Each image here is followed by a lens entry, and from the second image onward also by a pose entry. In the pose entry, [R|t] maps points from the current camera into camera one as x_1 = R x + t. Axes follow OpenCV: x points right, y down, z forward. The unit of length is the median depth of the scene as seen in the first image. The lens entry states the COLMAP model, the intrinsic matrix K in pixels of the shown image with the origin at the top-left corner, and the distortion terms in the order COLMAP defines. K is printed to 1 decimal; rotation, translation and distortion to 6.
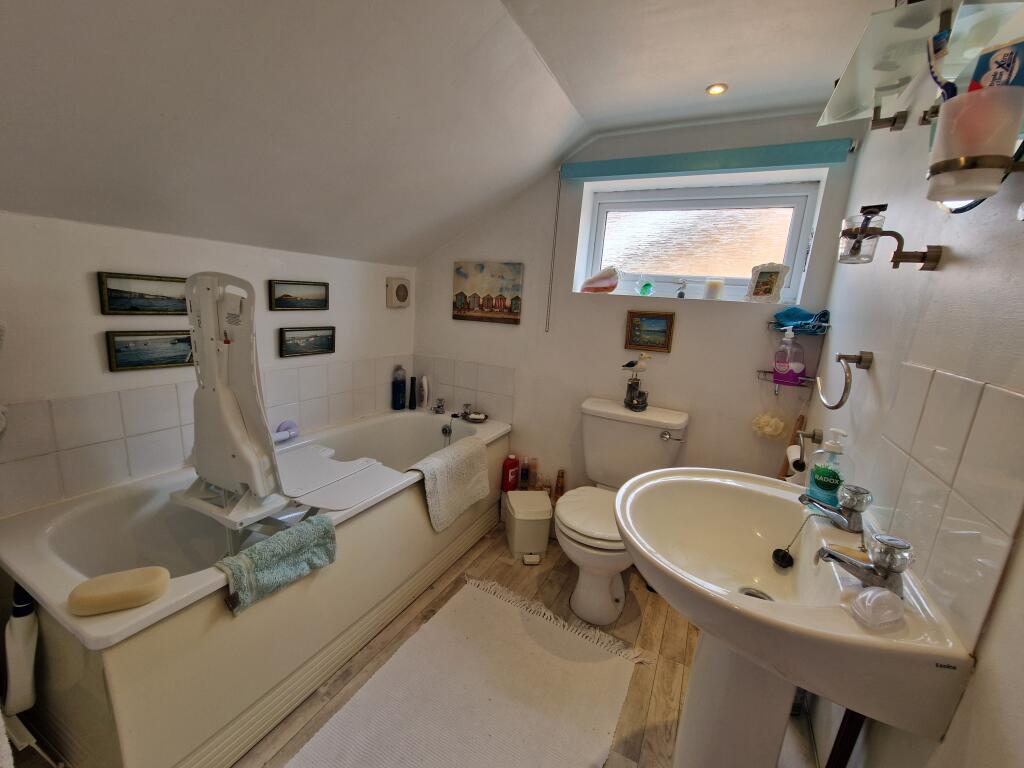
lens RADIAL K [[417.3, 0, 512.2], [0, 417.3, 388.3], [0, 0, 1]] dist [0.007238, -0.004230]
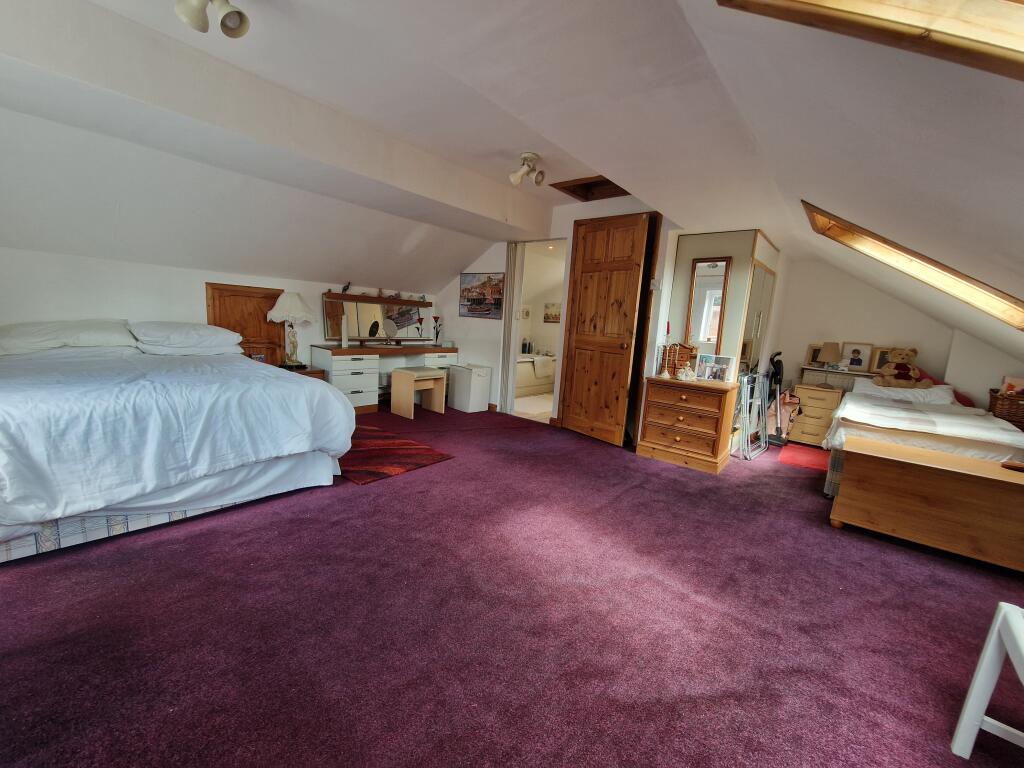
lens RADIAL K [[417.3, 0, 509.2], [0, 417.3, 384.6], [0, 0, 1]] dist [0.007238, -0.004230]
pose [[0.972271, 0.028927, -0.232062, 0.331052], [-0.044453, 0.997088, -0.061957, 0.486657], [0.229594, 0.070555, 0.970726, -1.969538]]
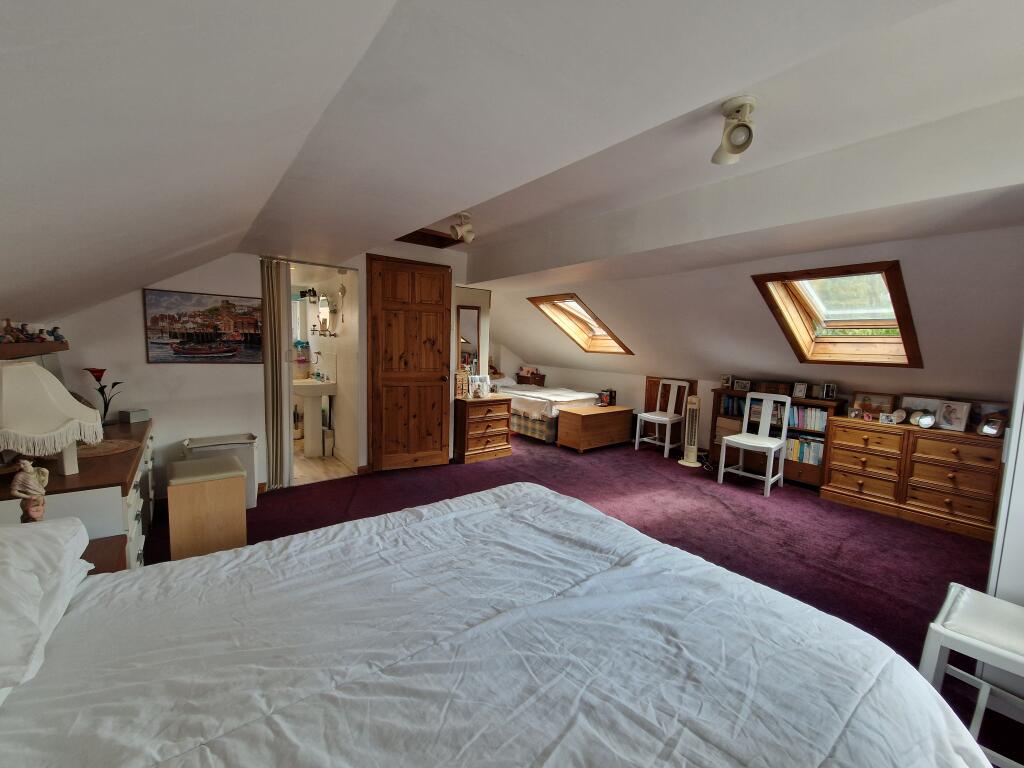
lens RADIAL K [[417.3, 0, 509.7], [0, 417.3, 384.1], [0, 0, 1]] dist [0.007238, -0.004230]
pose [[0.429758, -0.147083, 0.890884, -1.173267], [0.185198, 0.980026, 0.072462, 0.157932], [-0.883747, 0.133849, 0.448414, -1.400744]]
